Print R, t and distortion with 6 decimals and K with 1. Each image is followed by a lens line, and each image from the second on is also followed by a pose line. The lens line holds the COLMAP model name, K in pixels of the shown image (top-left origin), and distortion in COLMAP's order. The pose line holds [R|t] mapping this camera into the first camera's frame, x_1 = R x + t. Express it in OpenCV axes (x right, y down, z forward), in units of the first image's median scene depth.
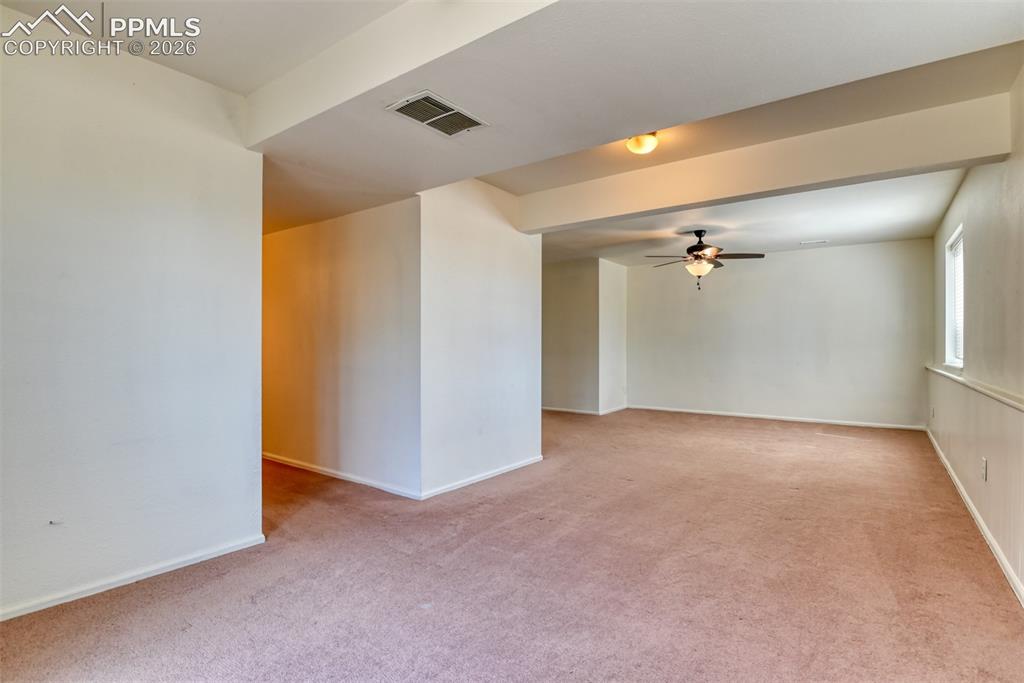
lens RADIAL K [[505.1, 0, 512.5], [0, 505.1, 344.9], [0, 0, 1]] dist [-0.022200, -0.003572]
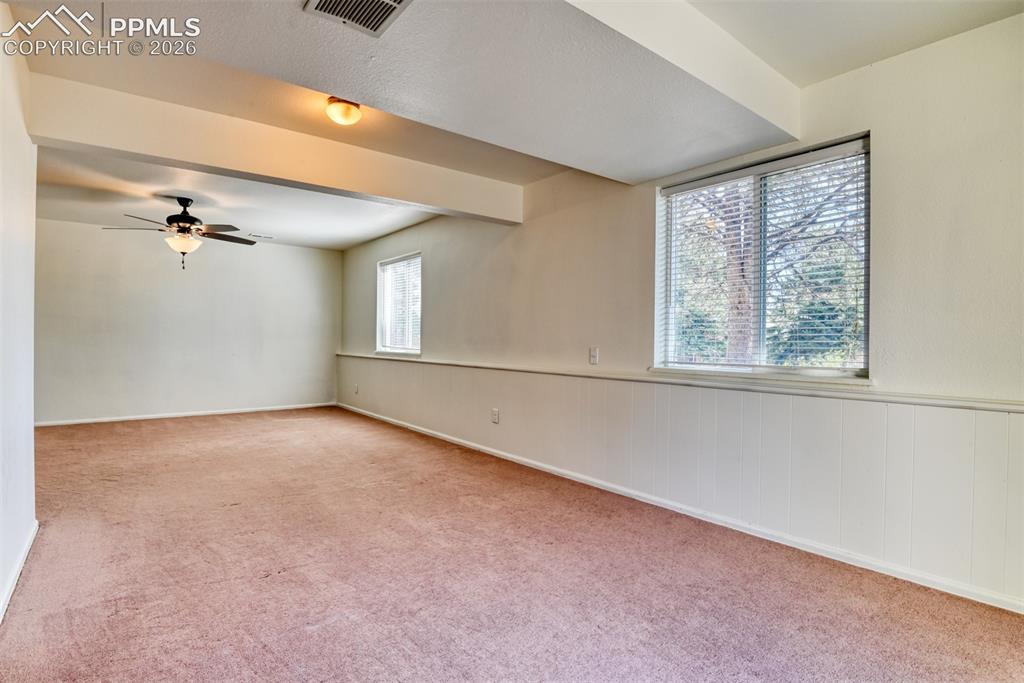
lens RADIAL K [[505.1, 0, 512.7], [0, 505.1, 340.8], [0, 0, 1]] dist [-0.022200, -0.003572]
pose [[0.255507, -0.001444, 0.966806, -0.292941], [-0.009217, 0.999950, 0.003930, 0.001268], [-0.966763, -0.009915, 0.255481, 0.259744]]
